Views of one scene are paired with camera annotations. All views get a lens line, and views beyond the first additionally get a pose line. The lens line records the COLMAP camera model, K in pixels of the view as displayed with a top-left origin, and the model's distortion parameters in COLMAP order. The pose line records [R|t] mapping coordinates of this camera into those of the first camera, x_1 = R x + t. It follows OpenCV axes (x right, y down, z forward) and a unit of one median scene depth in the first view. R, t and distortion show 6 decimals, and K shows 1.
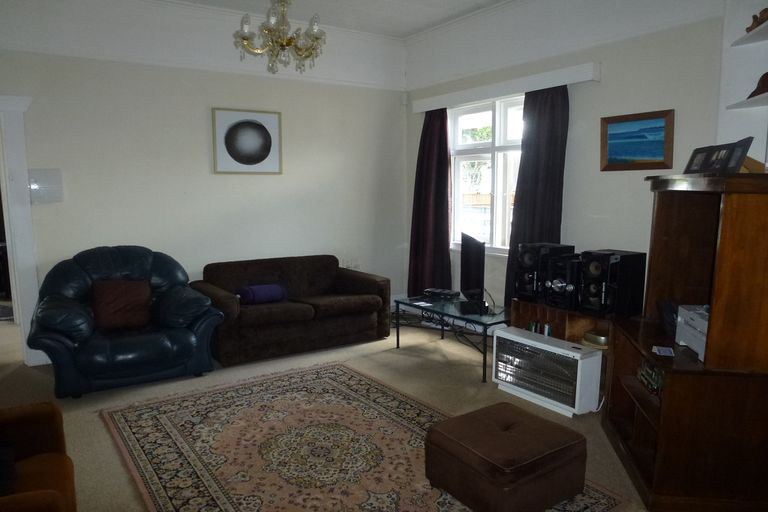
lens RADIAL K [[548.4, 0, 384.0], [0, 548.4, 256.0], [0, 0, 1]] dist [-0.022007, -0.001663]
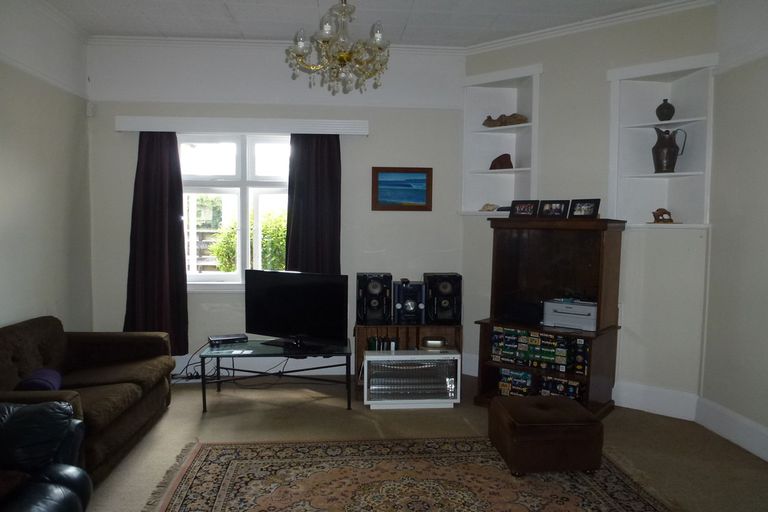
lens RADIAL K [[548.4, 0, 384.0], [0, 548.4, 256.0], [0, 0, 1]] dist [-0.022007, -0.001663]
pose [[0.503105, -0.043367, 0.863137, -0.671856], [0.094410, 0.995521, -0.005011, -0.049019], [-0.859053, 0.084010, 0.504945, 0.391689]]
